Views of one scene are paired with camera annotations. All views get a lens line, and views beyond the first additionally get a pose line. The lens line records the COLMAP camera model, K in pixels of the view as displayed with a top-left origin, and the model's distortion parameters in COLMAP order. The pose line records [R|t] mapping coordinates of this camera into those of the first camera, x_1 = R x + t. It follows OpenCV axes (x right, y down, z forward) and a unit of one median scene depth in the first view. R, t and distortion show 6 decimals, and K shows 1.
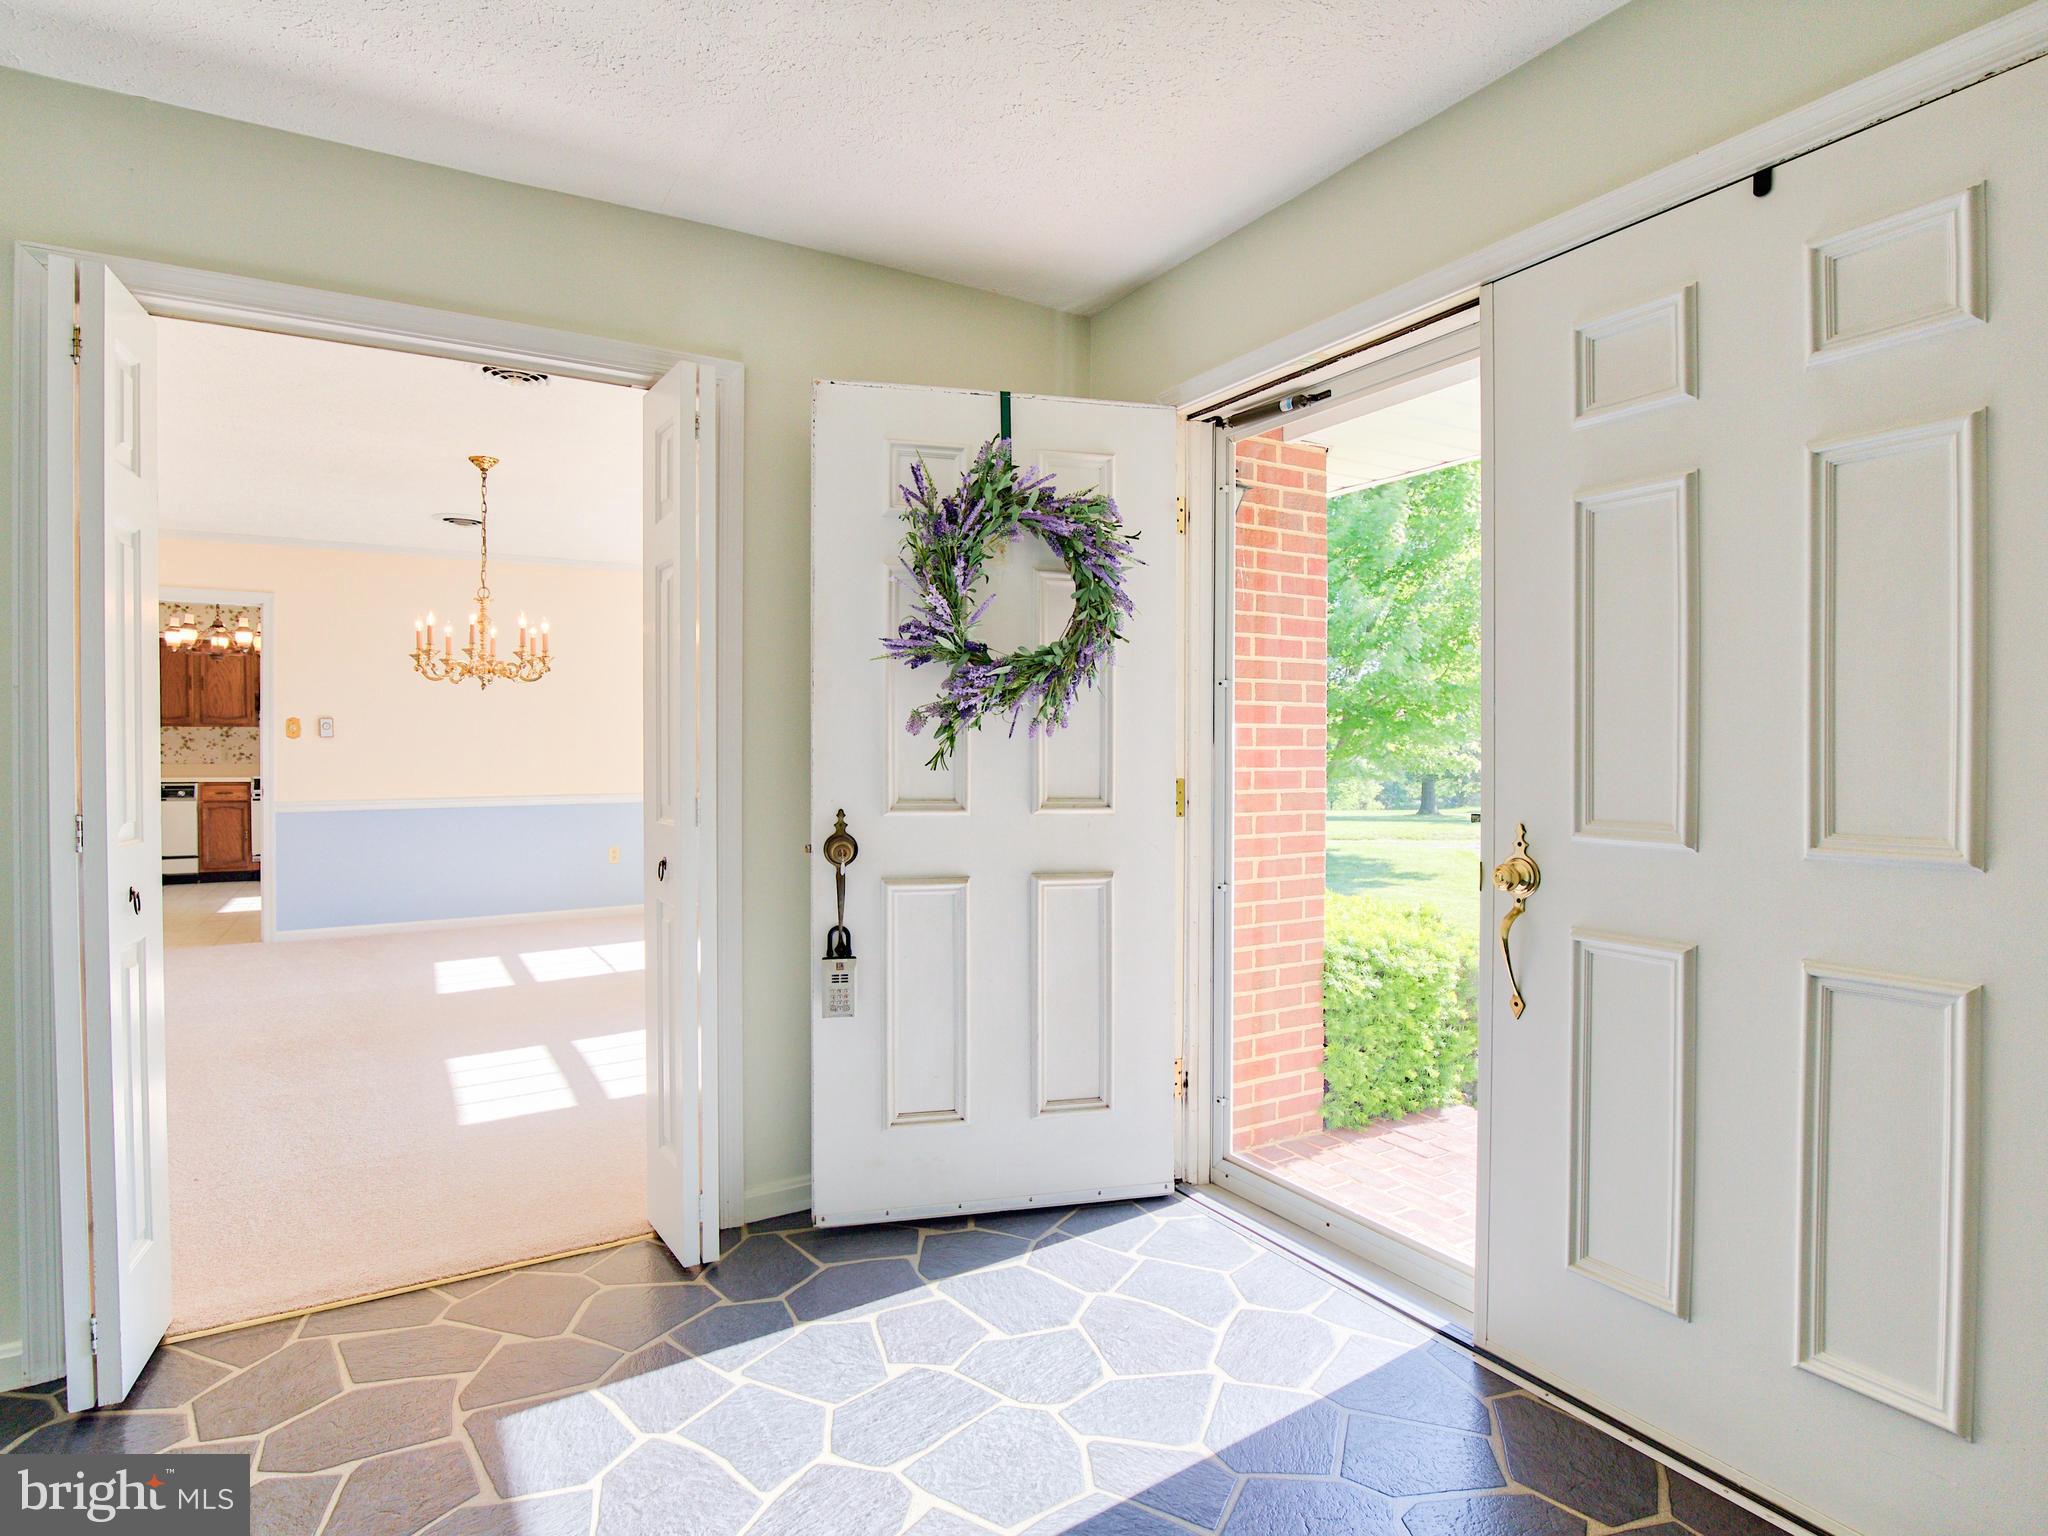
lens RADIAL K [[1069.5, 0, 1015.3], [0, 1069.5, 767.3], [0, 0, 1]] dist [-0.013924, -0.002317]
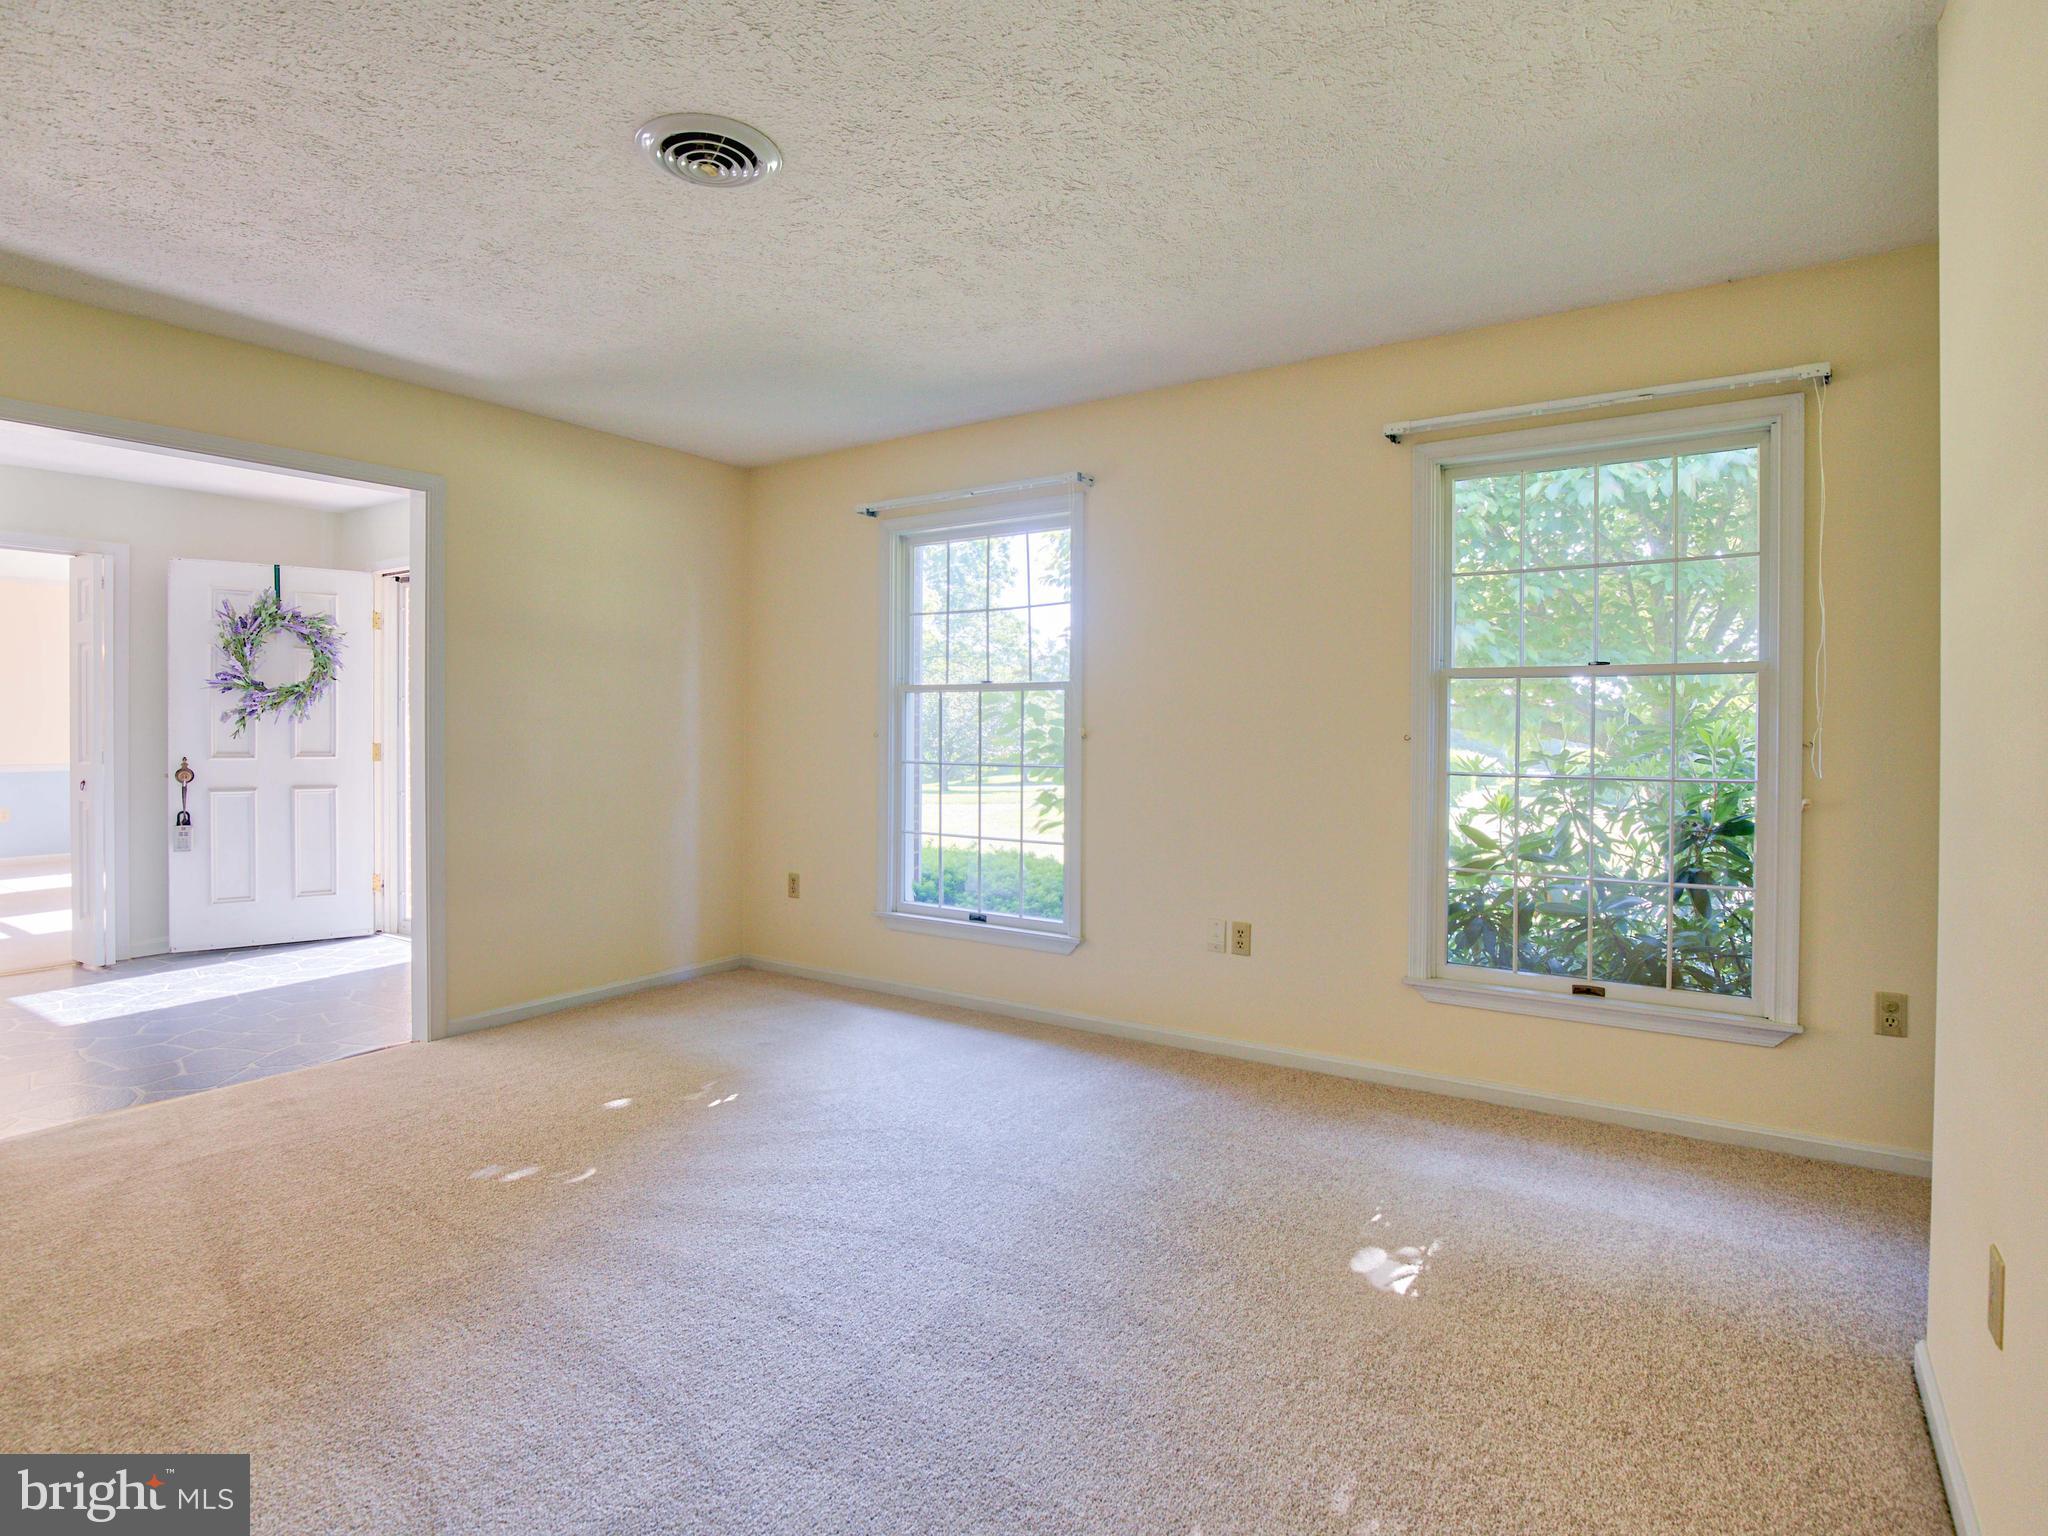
lens RADIAL K [[1069.5, 0, 993.3], [0, 1069.5, 740.8], [0, 0, 1]] dist [-0.013924, -0.002317]
pose [[0.905509, -0.002466, 0.424319, 0.409149], [0.004767, 0.999979, -0.004361, 0.023503], [-0.424300, 0.005971, 0.905502, -1.637145]]
